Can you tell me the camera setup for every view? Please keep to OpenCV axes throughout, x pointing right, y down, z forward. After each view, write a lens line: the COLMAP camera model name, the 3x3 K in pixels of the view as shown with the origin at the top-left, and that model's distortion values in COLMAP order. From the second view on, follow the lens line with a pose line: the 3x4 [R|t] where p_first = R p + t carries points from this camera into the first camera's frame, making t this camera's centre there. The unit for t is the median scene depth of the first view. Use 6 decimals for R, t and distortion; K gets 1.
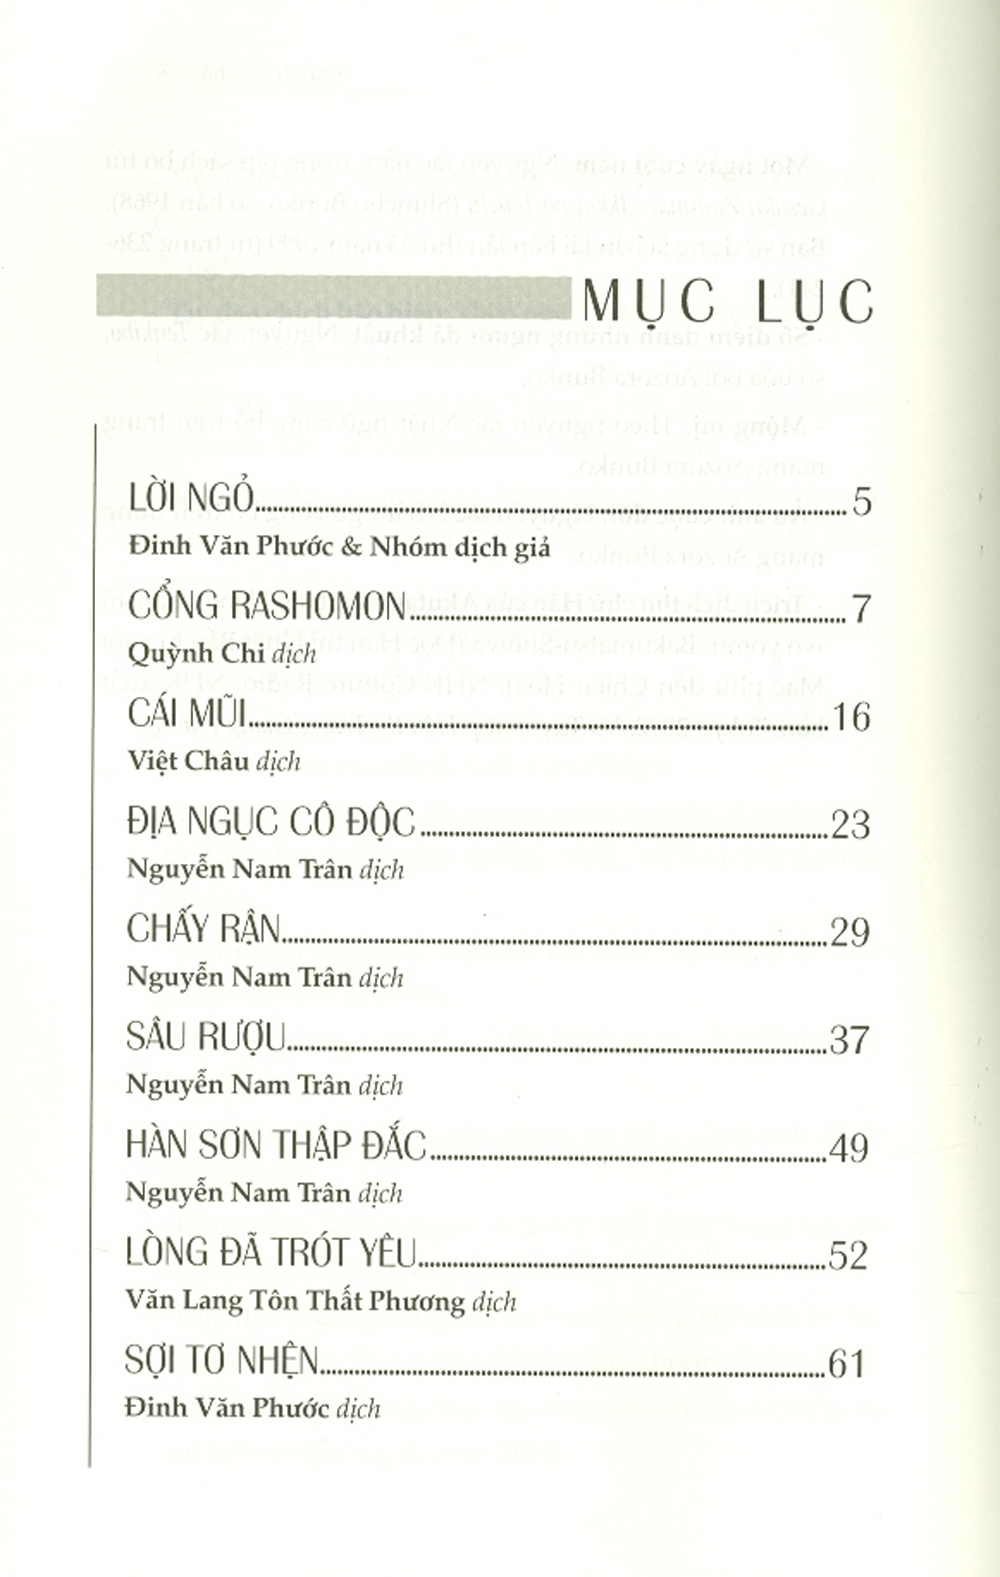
lens RADIAL K [[633.1, 0, 502.0], [0, 633.1, 788.3], [0, 0, 1]] dist [-0.001841, 0.000384]
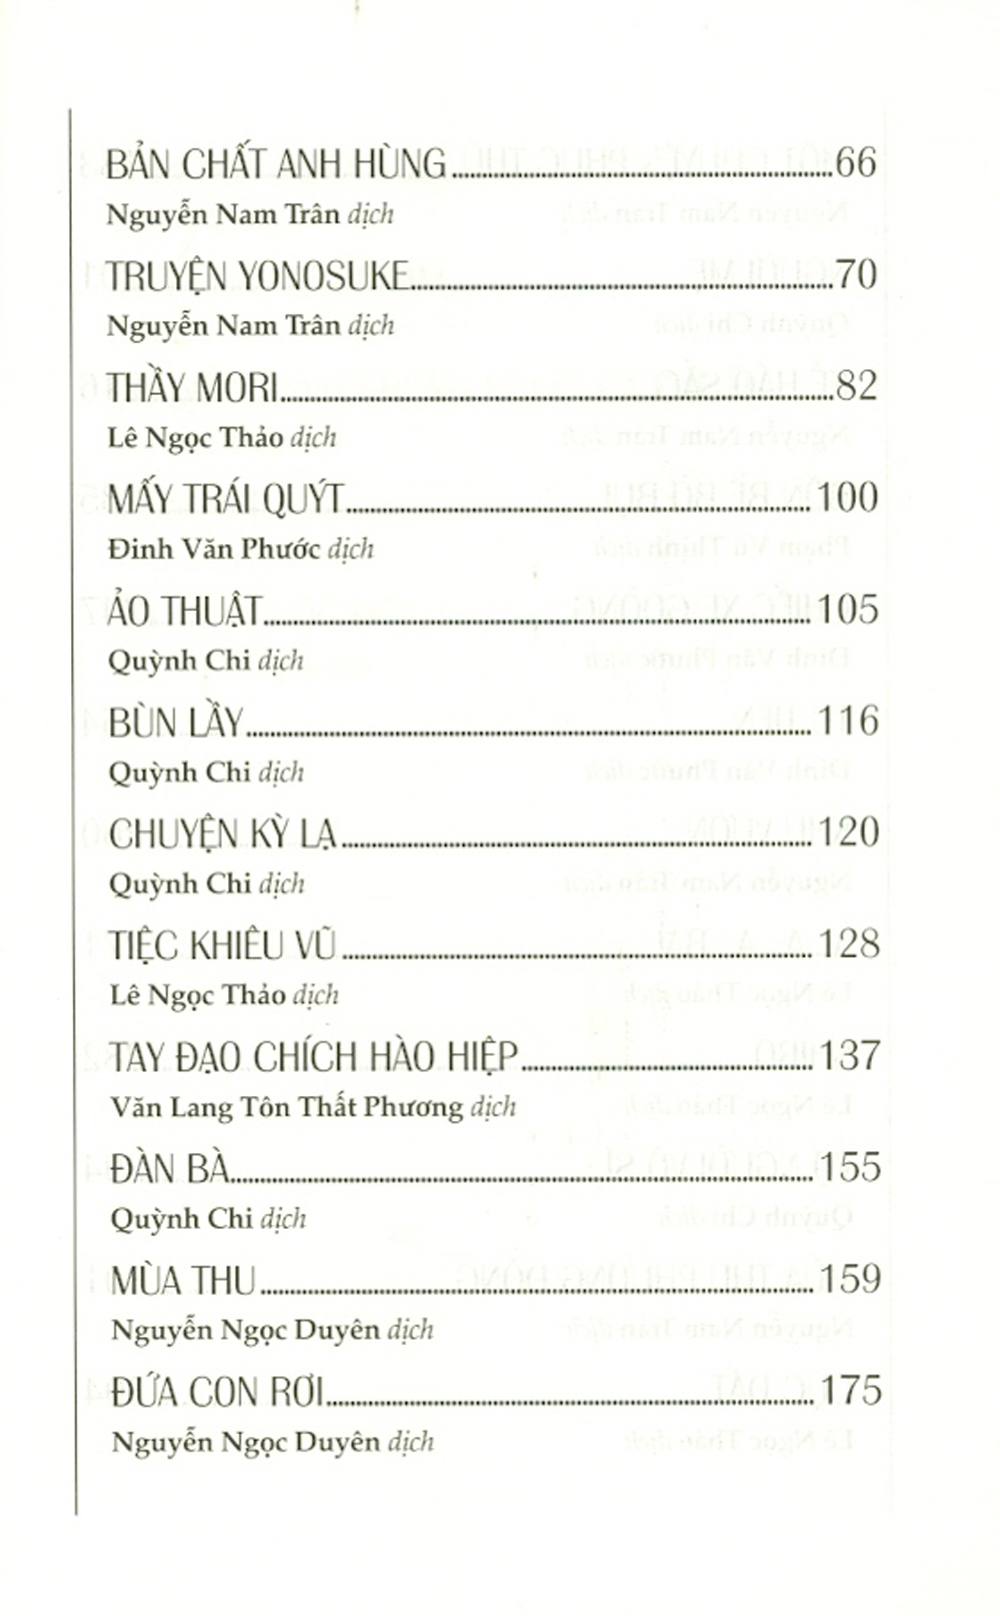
lens RADIAL K [[655.7, 0, 498.1], [0, 655.7, 807.9], [0, 0, 1]] dist [0.000975, -0.000471]
pose [[0.999958, -0.009159, 0.000826, -0.001659], [0.009159, 0.999958, 0.000983, 0.355400], [-0.000835, -0.000975, 0.999999, -0.000302]]
